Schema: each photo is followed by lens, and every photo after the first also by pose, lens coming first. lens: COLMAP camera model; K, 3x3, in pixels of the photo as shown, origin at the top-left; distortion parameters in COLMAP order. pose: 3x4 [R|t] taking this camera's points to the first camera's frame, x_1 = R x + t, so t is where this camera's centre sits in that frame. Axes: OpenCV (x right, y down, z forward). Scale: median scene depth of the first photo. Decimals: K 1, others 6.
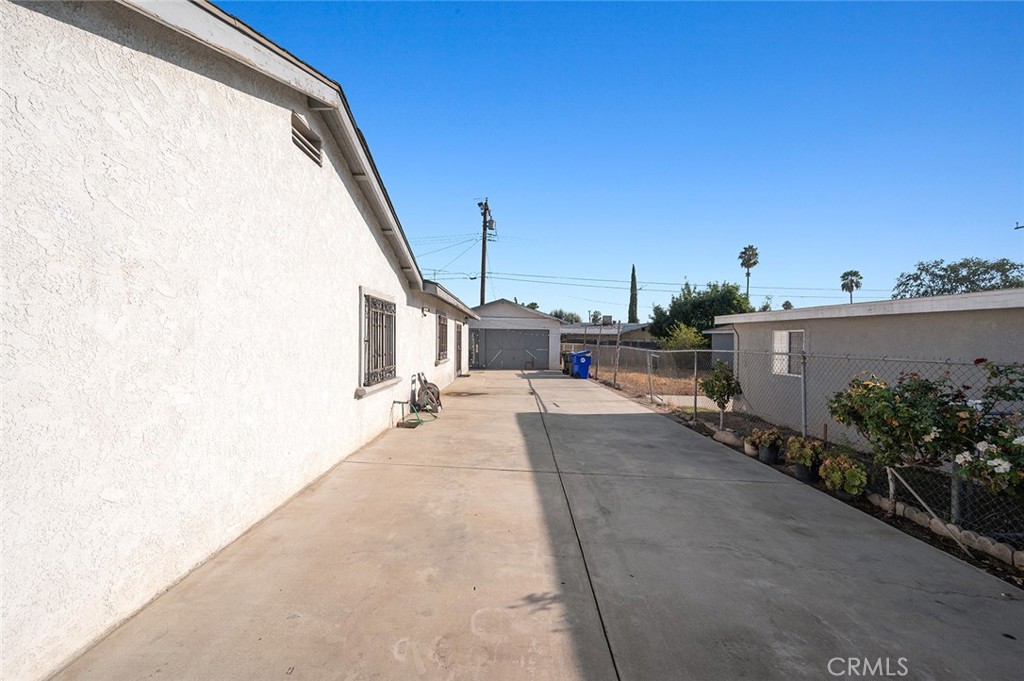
lens RADIAL K [[410.9, 0, 507.0], [0, 410.9, 337.3], [0, 0, 1]] dist [-0.000458, 0.000038]
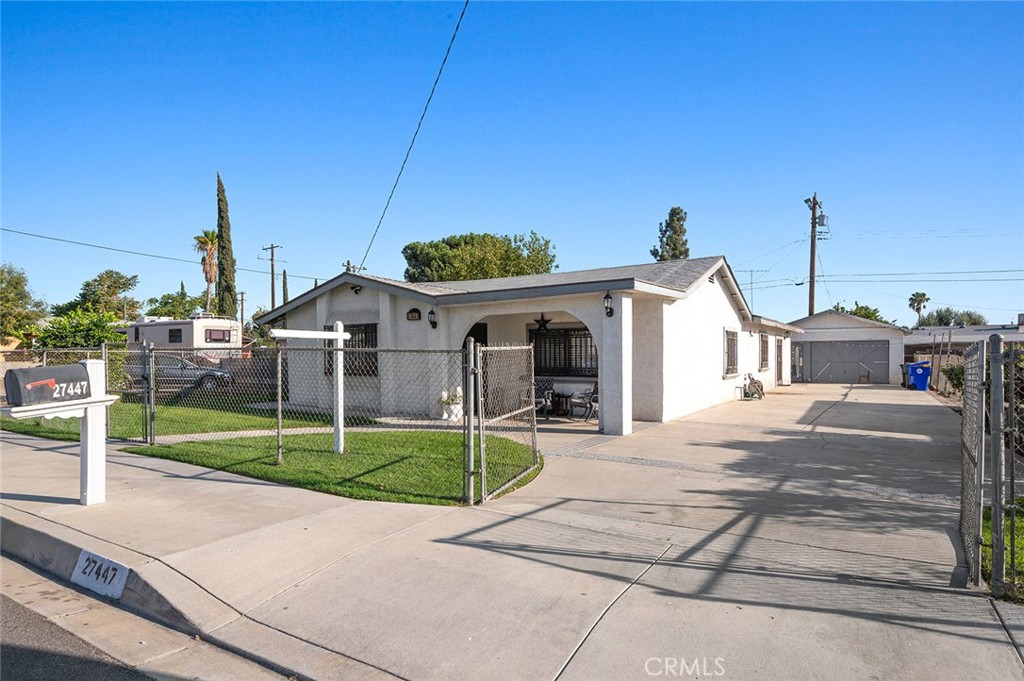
lens RADIAL K [[576.2, 0, 509.6], [0, 576.2, 373.9], [0, 0, 1]] dist [-0.001266, -0.000224]
pose [[0.844136, -0.000840, -0.536129, 0.088600], [0.019537, 0.999383, 0.029196, 0.003250], [0.535774, -0.035119, 0.843631, -0.615267]]
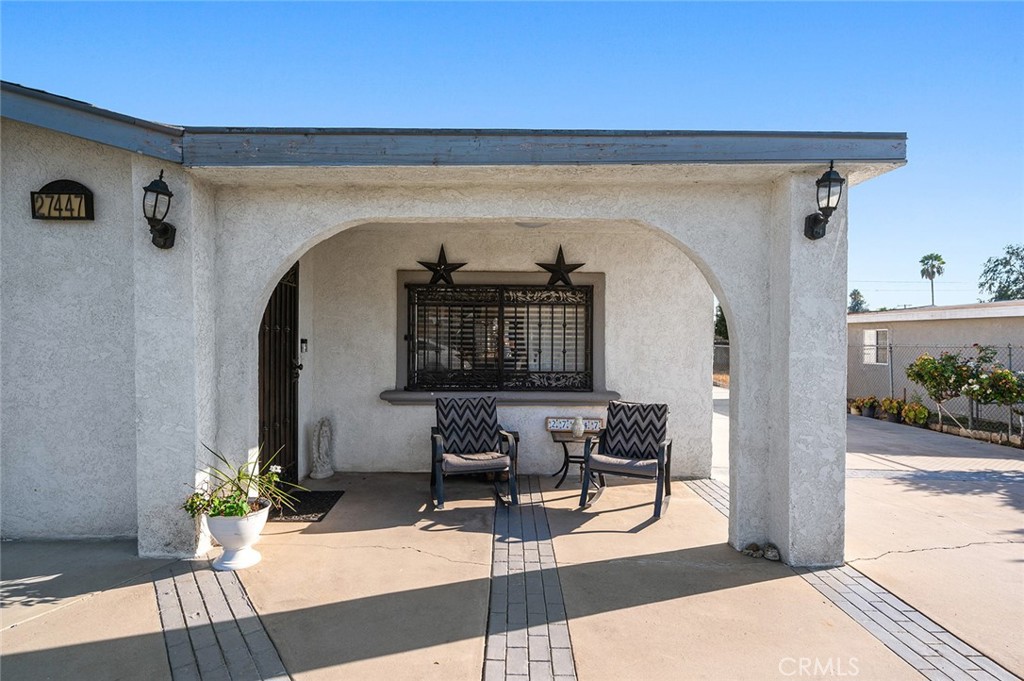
lens RADIAL K [[539.0, 0, 516.3], [0, 539.0, 332.5], [0, 0, 1]] dist [-0.003179, -0.000887]
pose [[0.999289, -0.011557, 0.035898, -0.223732], [0.011983, 0.999860, -0.011693, -0.000207], [-0.035758, 0.012115, 0.999287, -0.288137]]
